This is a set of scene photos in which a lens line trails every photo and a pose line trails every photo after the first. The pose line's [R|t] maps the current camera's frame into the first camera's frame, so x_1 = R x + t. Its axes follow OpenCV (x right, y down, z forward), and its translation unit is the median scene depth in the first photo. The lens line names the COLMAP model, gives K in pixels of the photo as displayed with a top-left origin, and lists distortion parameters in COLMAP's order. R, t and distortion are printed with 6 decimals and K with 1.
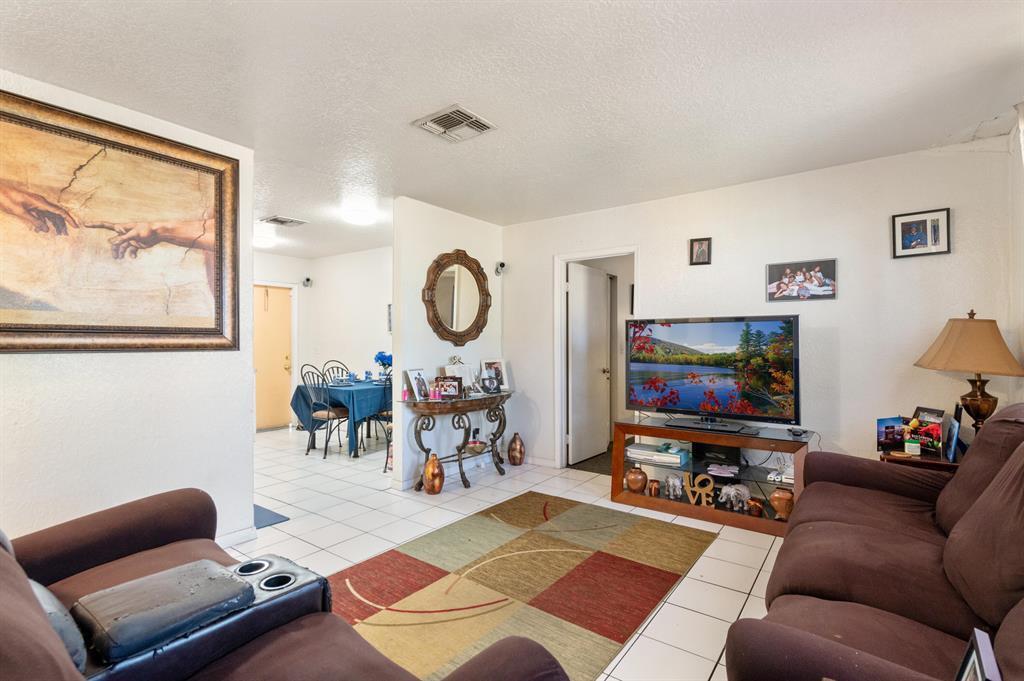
lens RADIAL K [[484.3, 0, 515.6], [0, 484.3, 338.6], [0, 0, 1]] dist [0.014699, -0.004901]
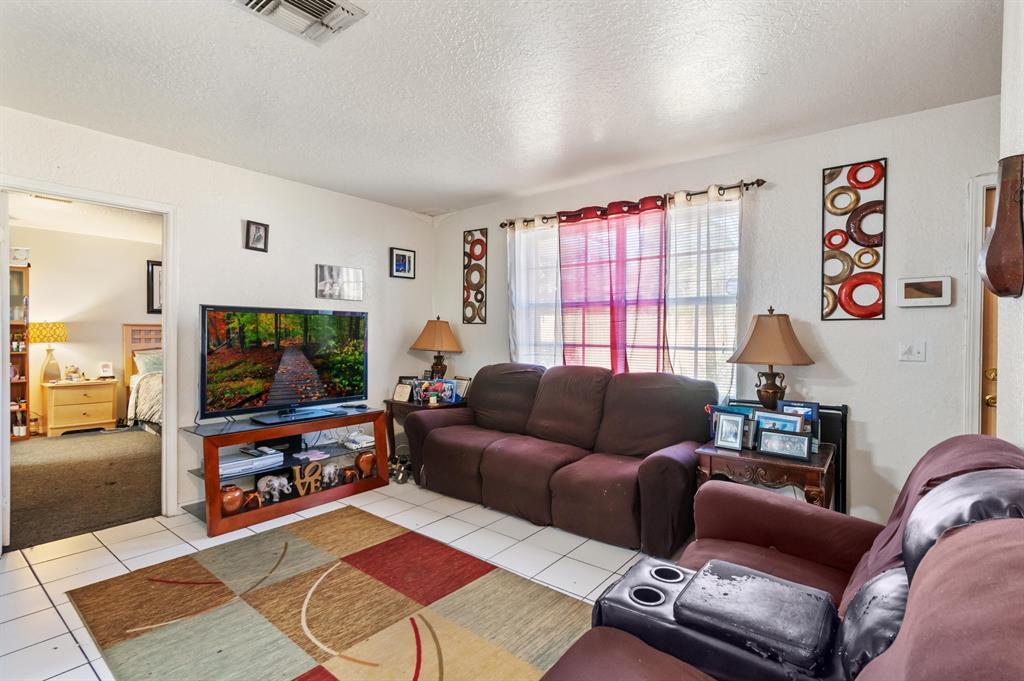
lens RADIAL K [[484.3, 0, 518.7], [0, 484.3, 342.4], [0, 0, 1]] dist [0.014699, -0.004901]
pose [[0.032045, -0.014800, 0.999377, -0.701201], [-0.011923, 0.999814, 0.015188, 0.005583], [-0.999415, -0.012402, 0.031862, 0.602625]]
